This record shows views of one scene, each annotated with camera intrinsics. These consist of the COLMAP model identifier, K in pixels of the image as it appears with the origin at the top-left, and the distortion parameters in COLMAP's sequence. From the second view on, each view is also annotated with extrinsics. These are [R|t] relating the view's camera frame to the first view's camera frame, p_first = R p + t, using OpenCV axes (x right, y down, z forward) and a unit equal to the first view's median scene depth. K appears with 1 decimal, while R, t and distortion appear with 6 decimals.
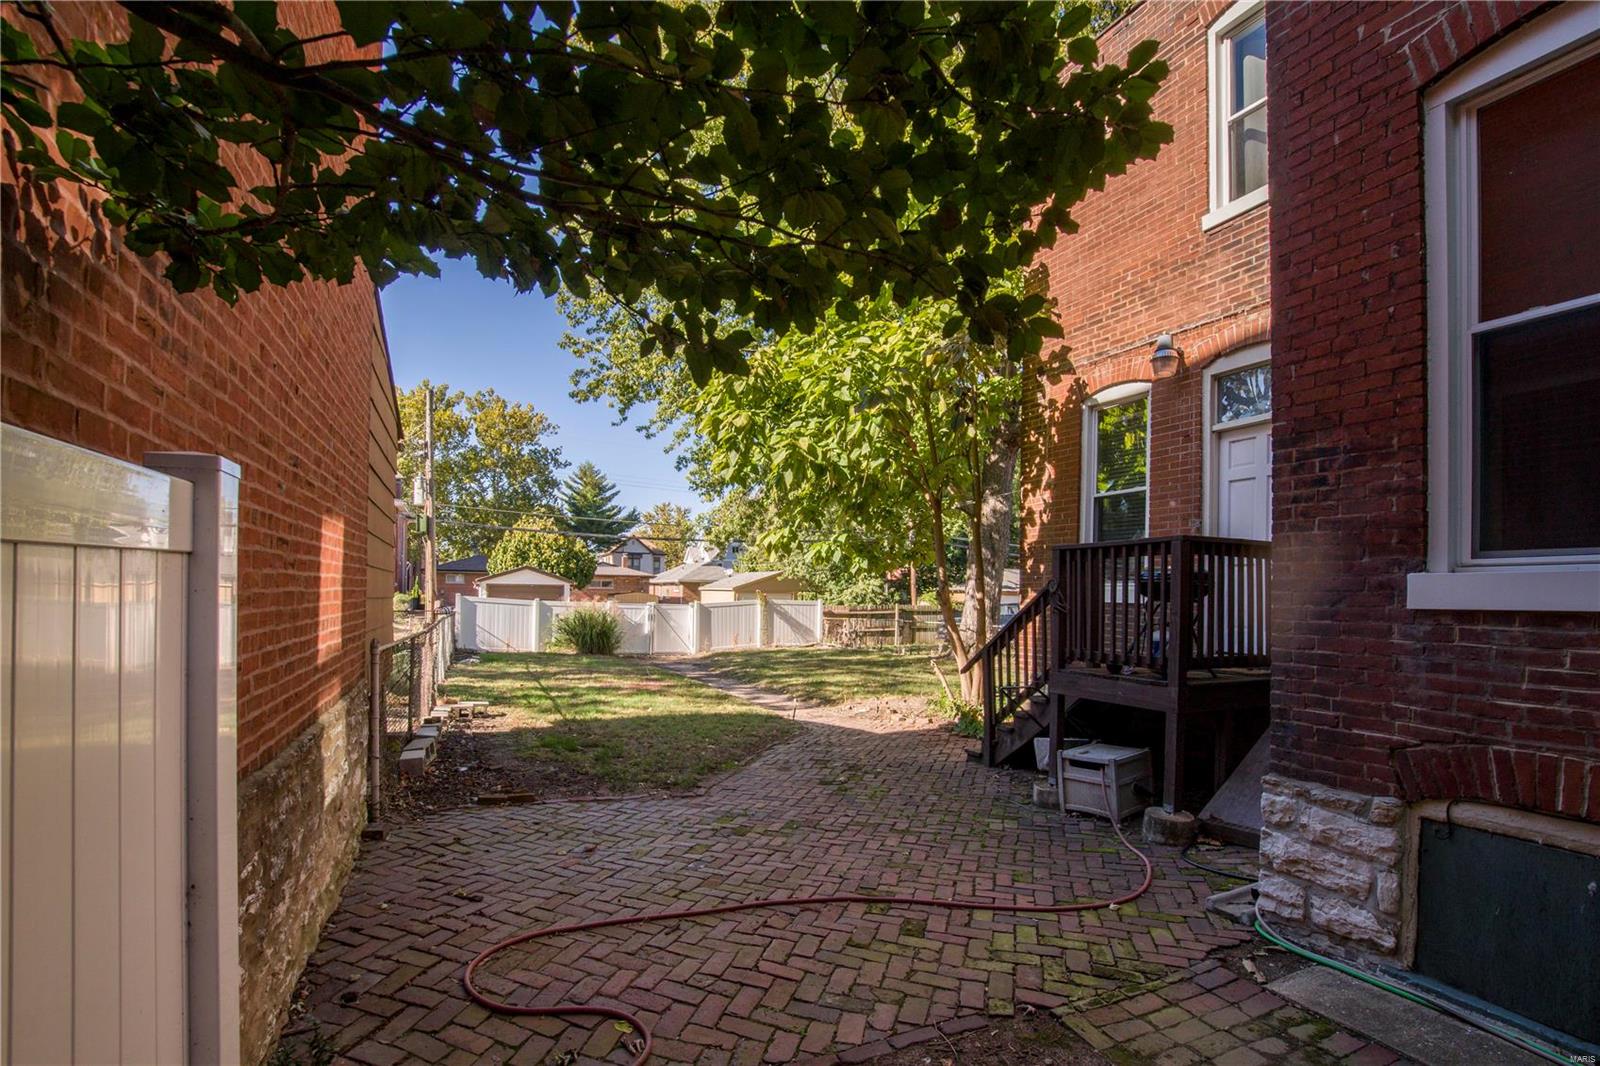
lens RADIAL K [[730.0, 0, 800.0], [0, 730.0, 591.1], [0, 0, 1]] dist [-0.000640, -0.000085]
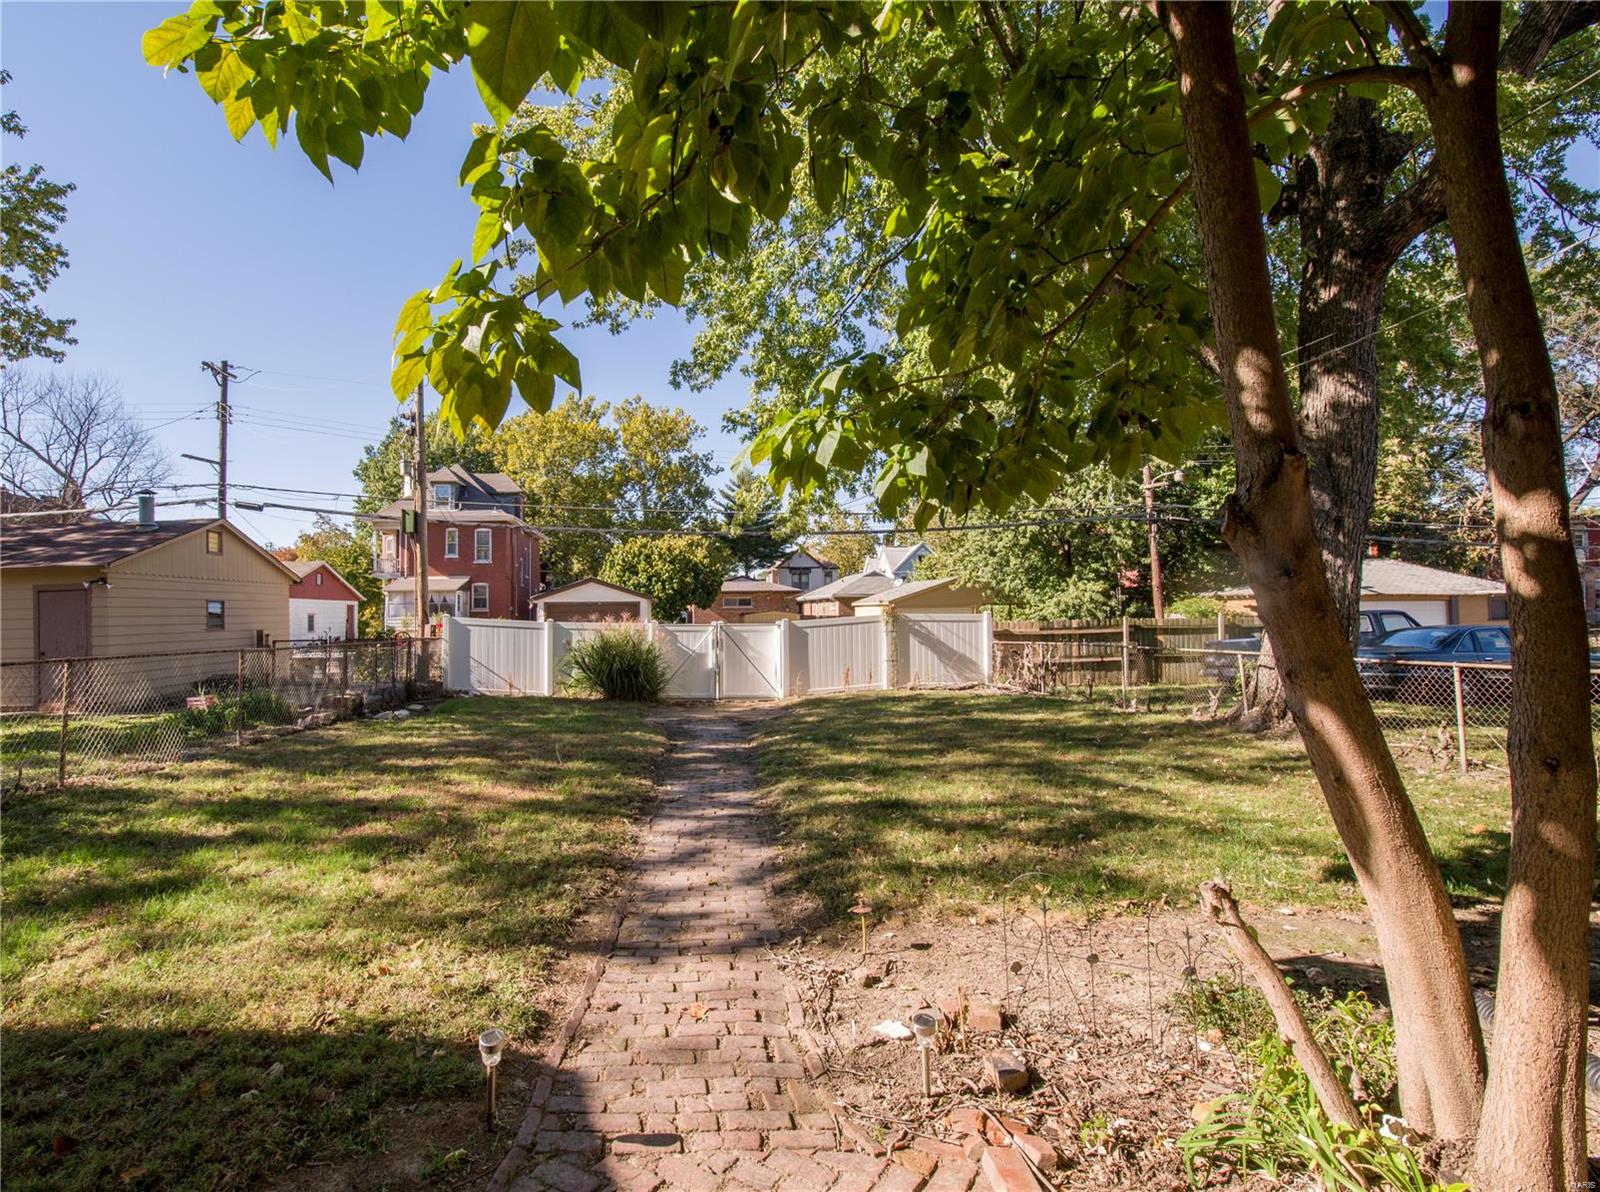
lens RADIAL K [[663.7, 0, 800.0], [0, 663.7, 596.0], [0, 0, 1]] dist [-0.015630, 0.000007]
pose [[0.937975, -0.032905, -0.345138, 0.069441], [0.023277, 0.999217, -0.032006, 0.011569], [0.345921, 0.021987, 0.938006, 0.391065]]
